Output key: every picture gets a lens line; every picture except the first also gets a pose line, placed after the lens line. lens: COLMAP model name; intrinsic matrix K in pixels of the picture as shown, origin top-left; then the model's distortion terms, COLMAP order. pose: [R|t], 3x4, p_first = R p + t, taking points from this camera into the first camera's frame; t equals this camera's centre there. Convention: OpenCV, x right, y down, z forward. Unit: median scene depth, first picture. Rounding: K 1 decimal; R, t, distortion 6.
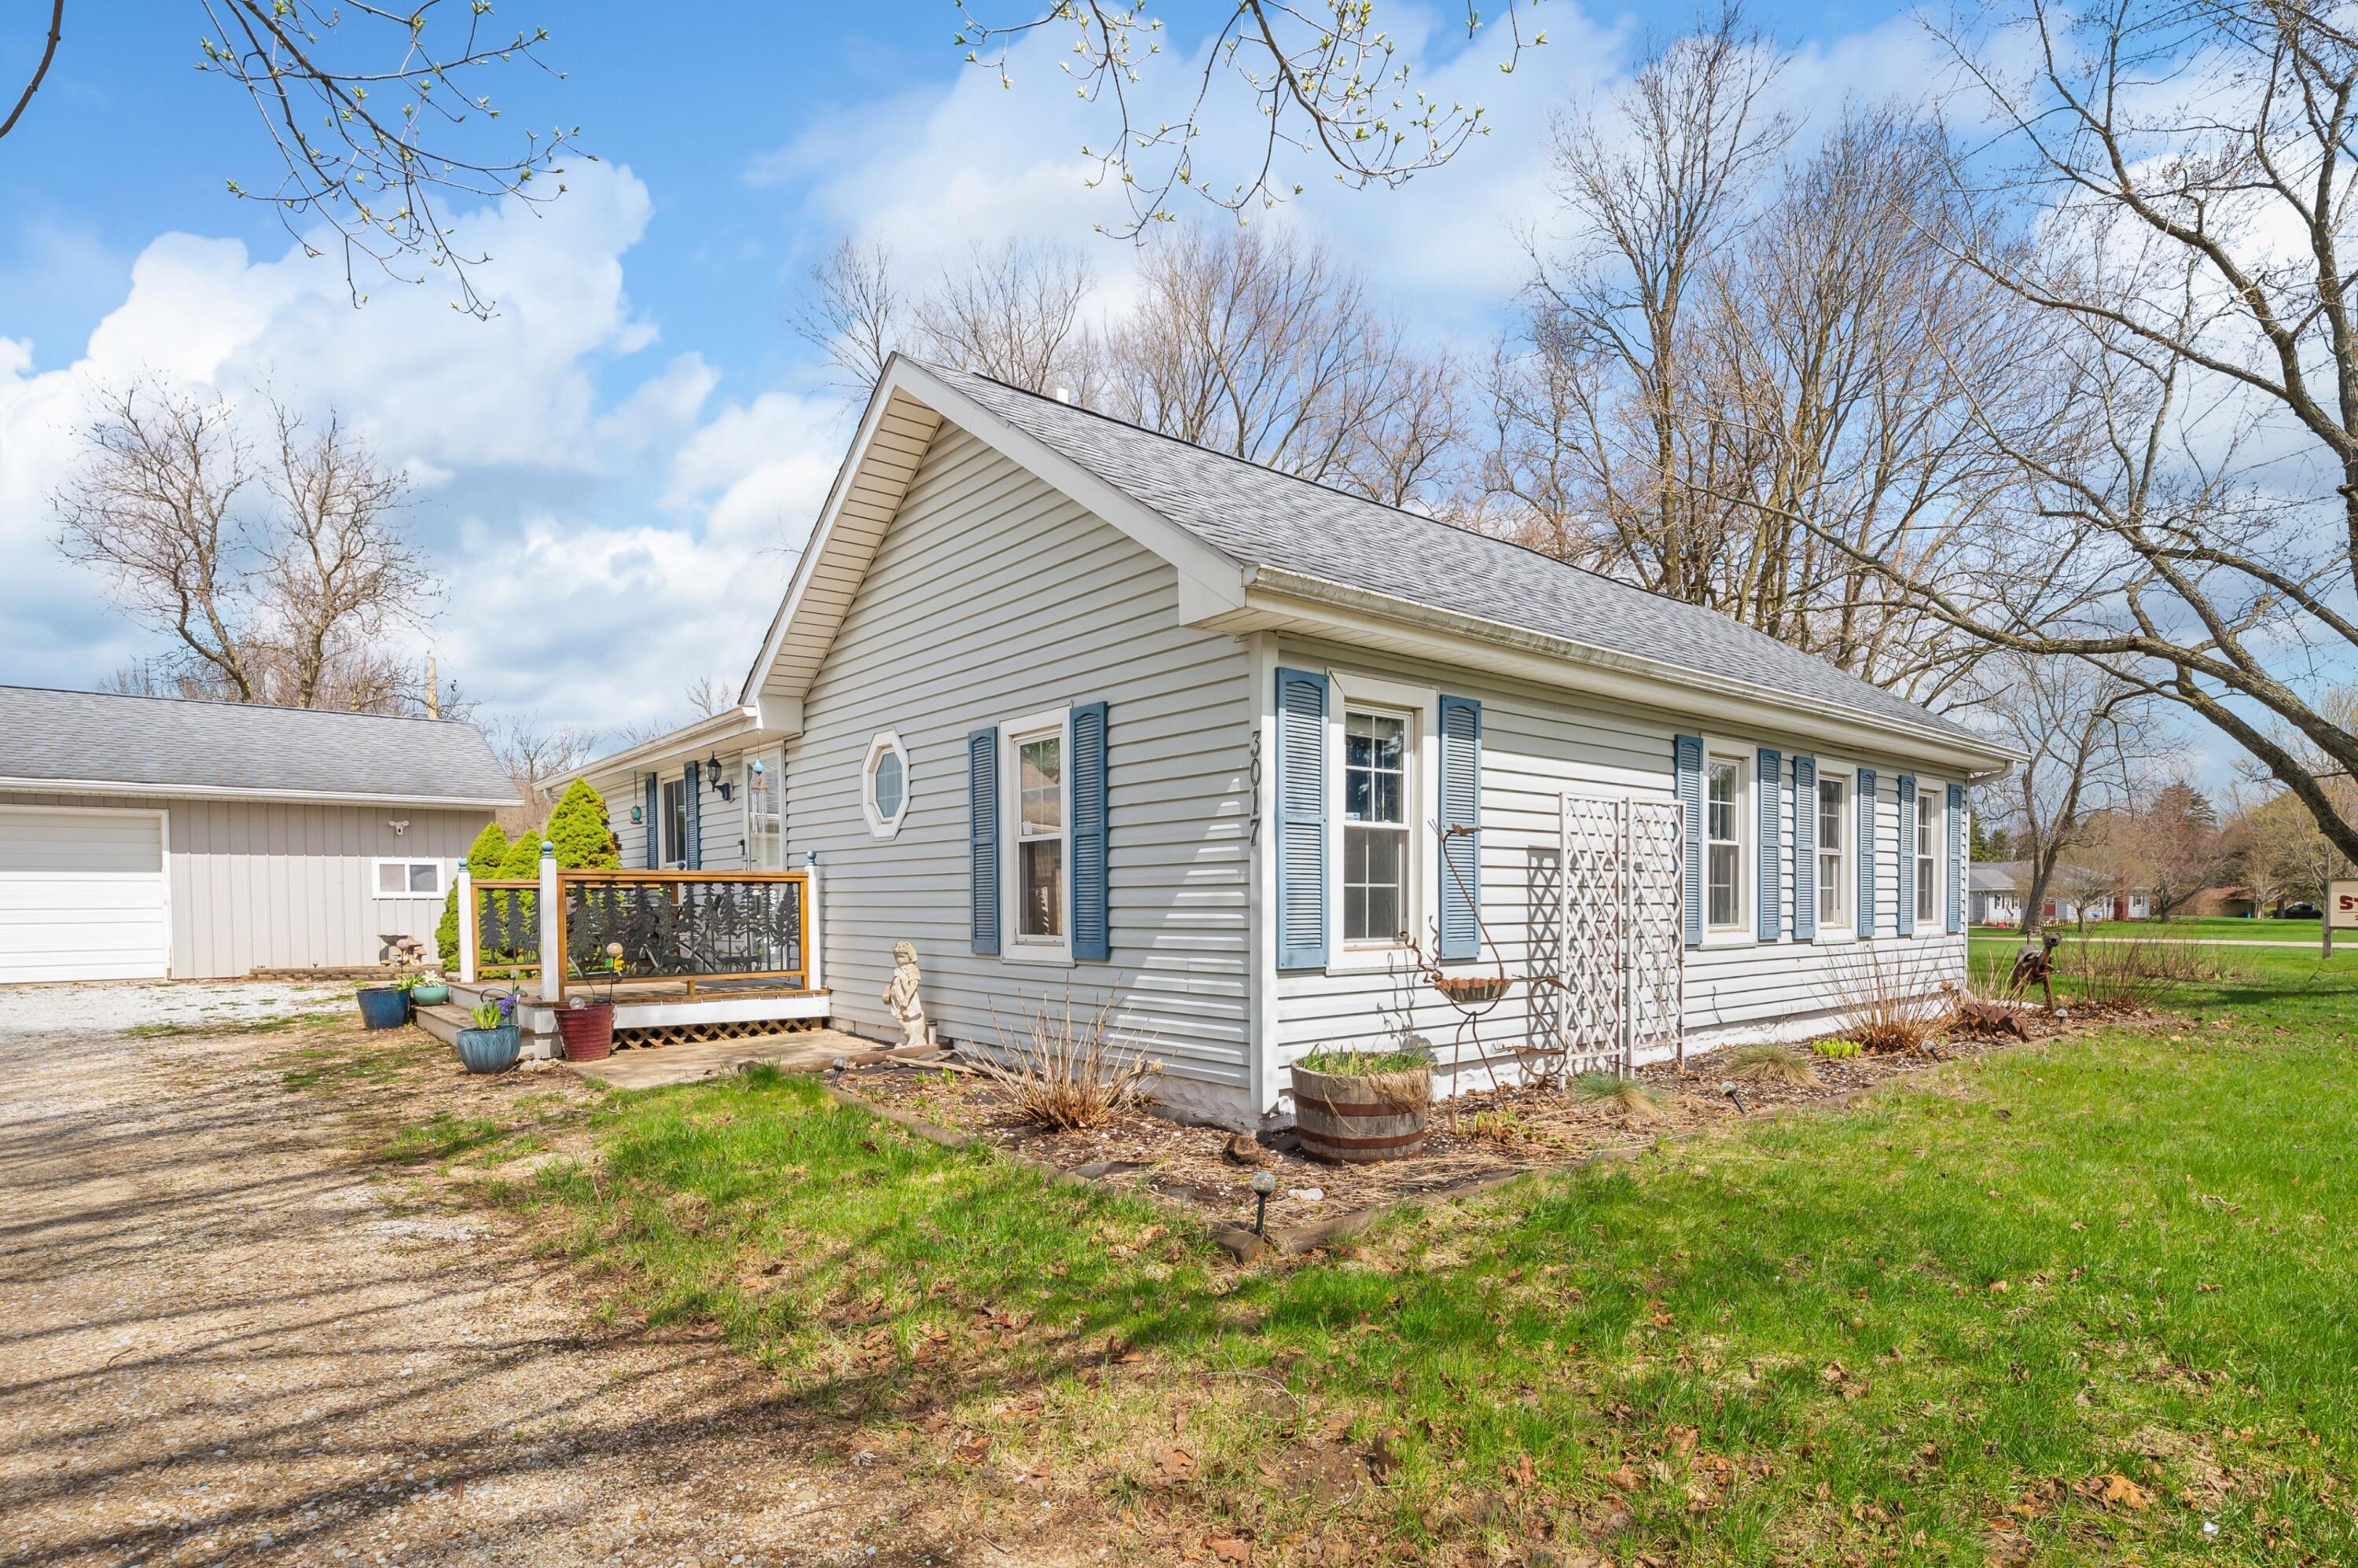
lens RADIAL K [[1088.8, 0, 1182.3], [0, 1088.8, 929.4], [0, 0, 1]] dist [-0.001809, -0.000007]
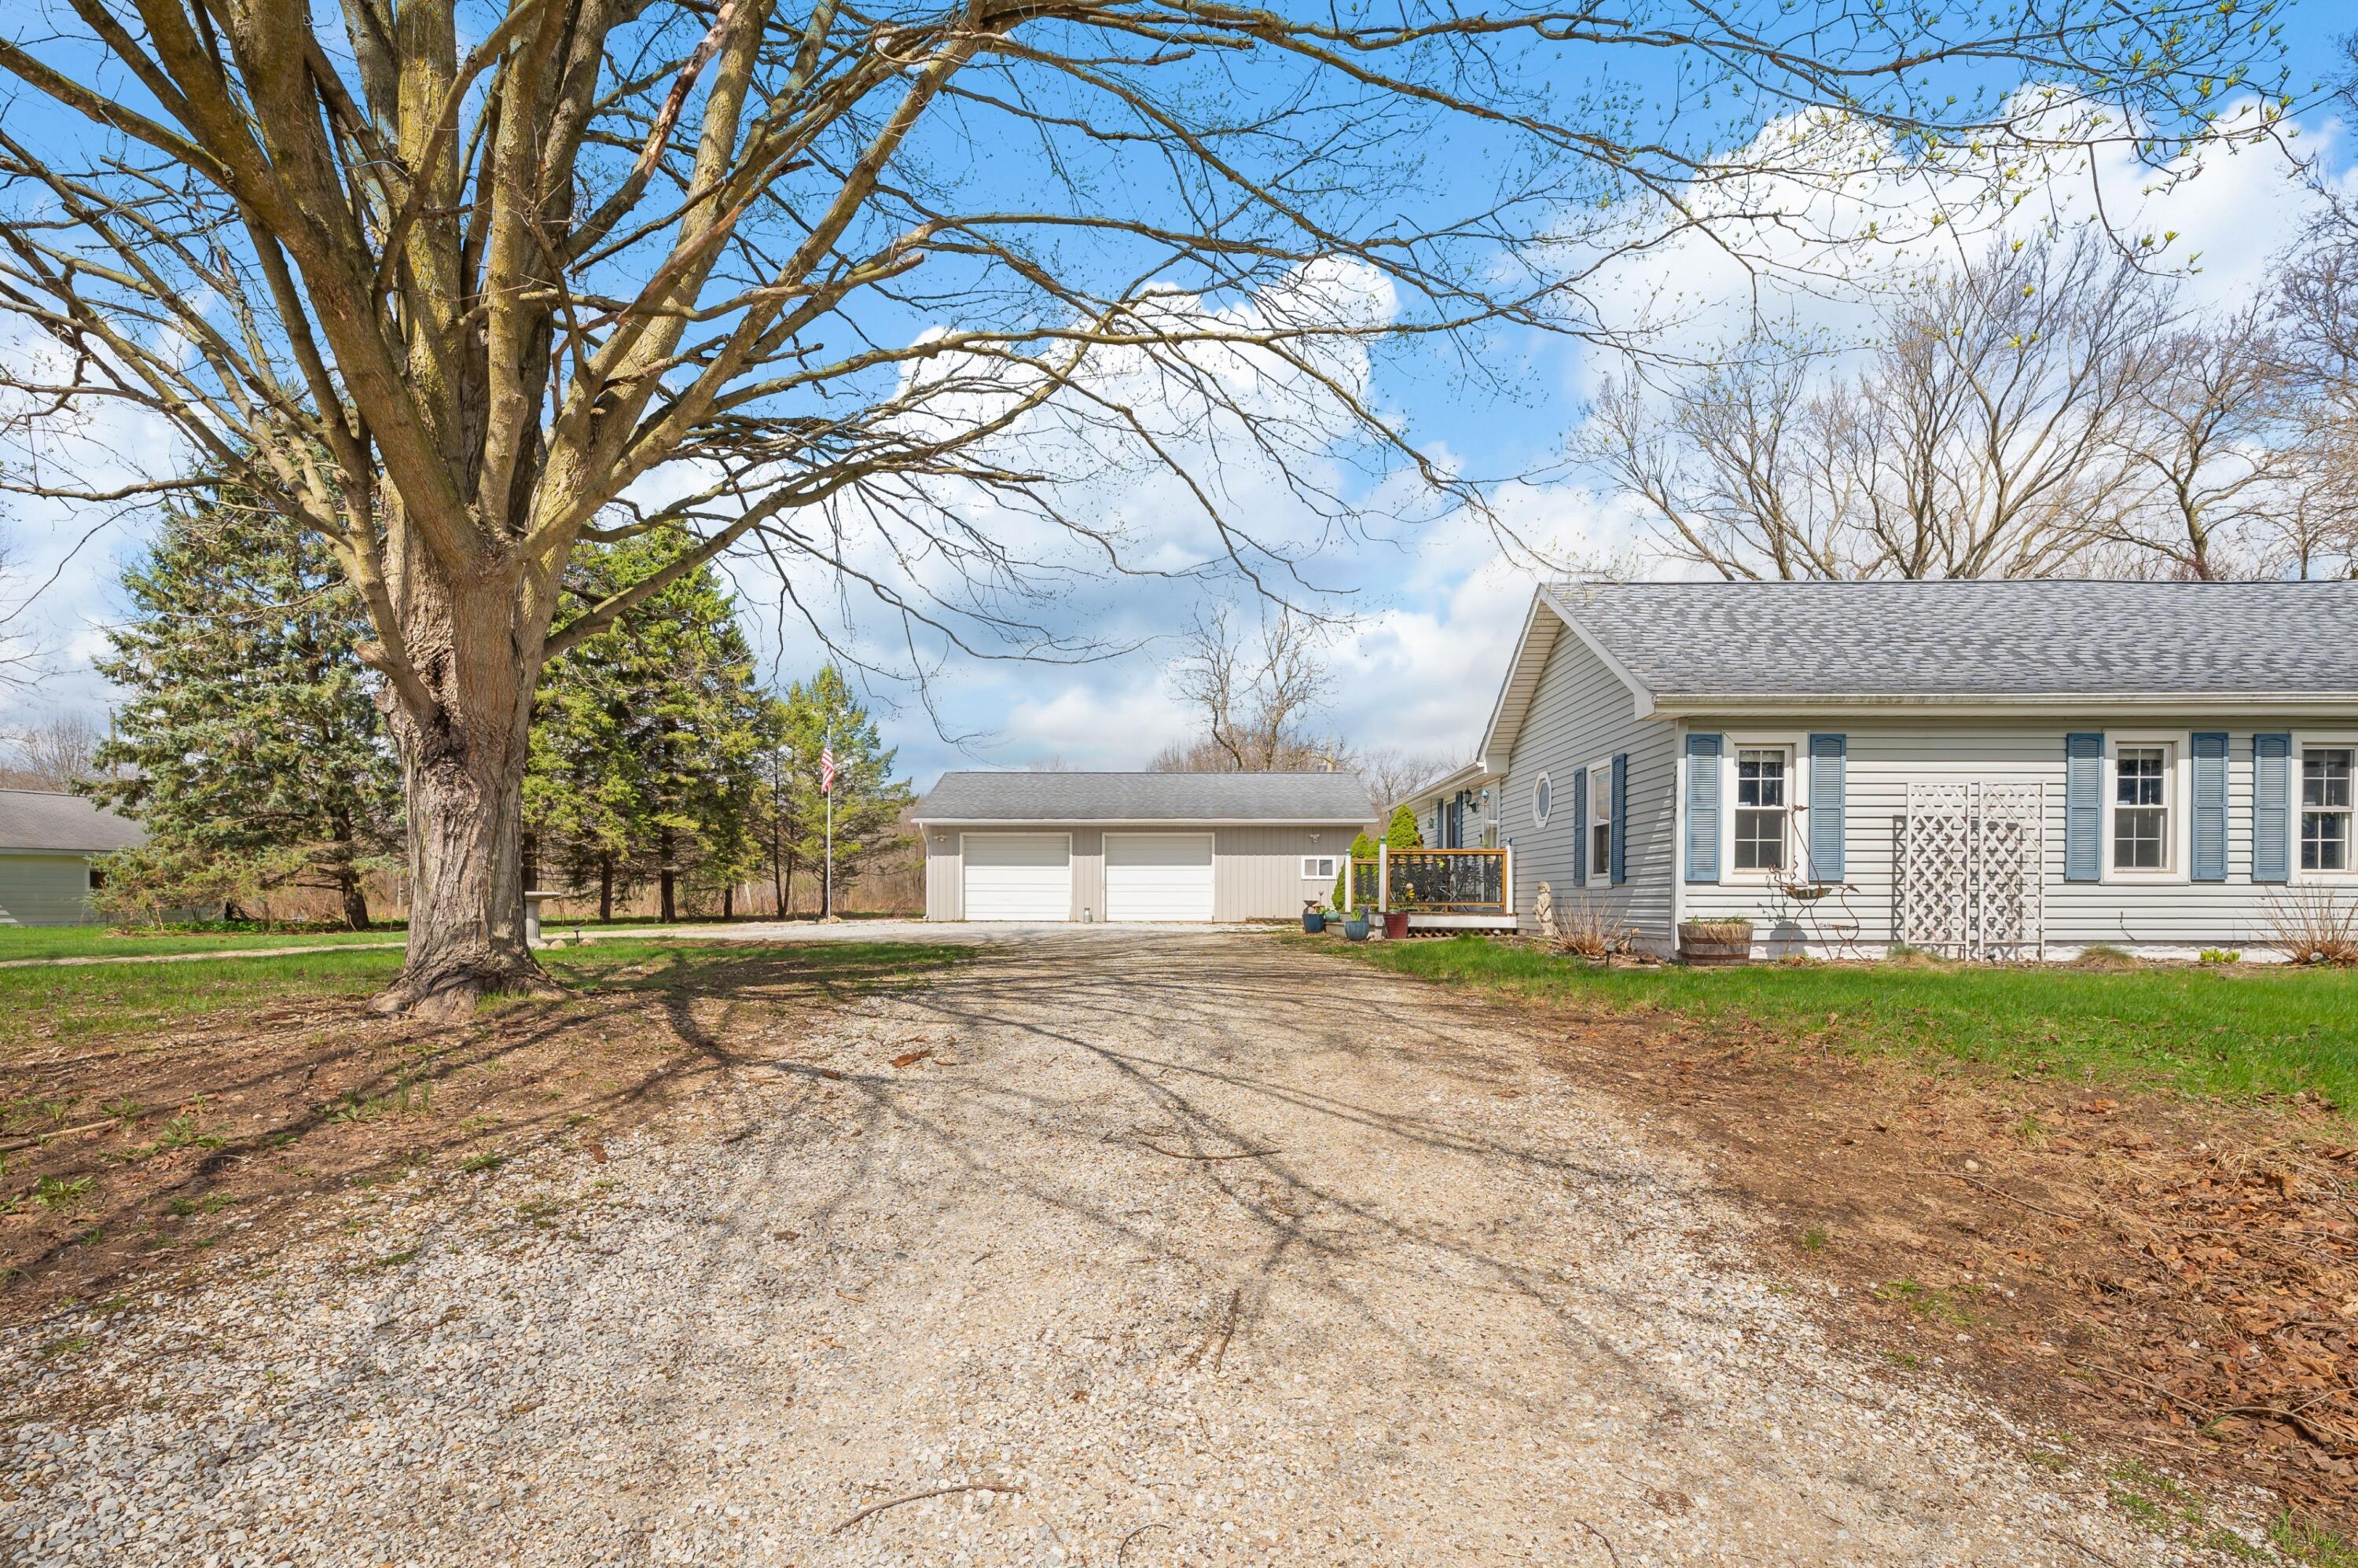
lens RADIAL K [[1088.8, 0, 1182.3], [0, 1088.8, 929.4], [0, 0, 1]] dist [-0.001809, -0.000007]
pose [[0.746617, 0.021486, -0.664907, 0.542814], [-0.028867, 0.999583, -0.000114, 0.113611], [0.664628, 0.019279, 0.746926, -0.847085]]
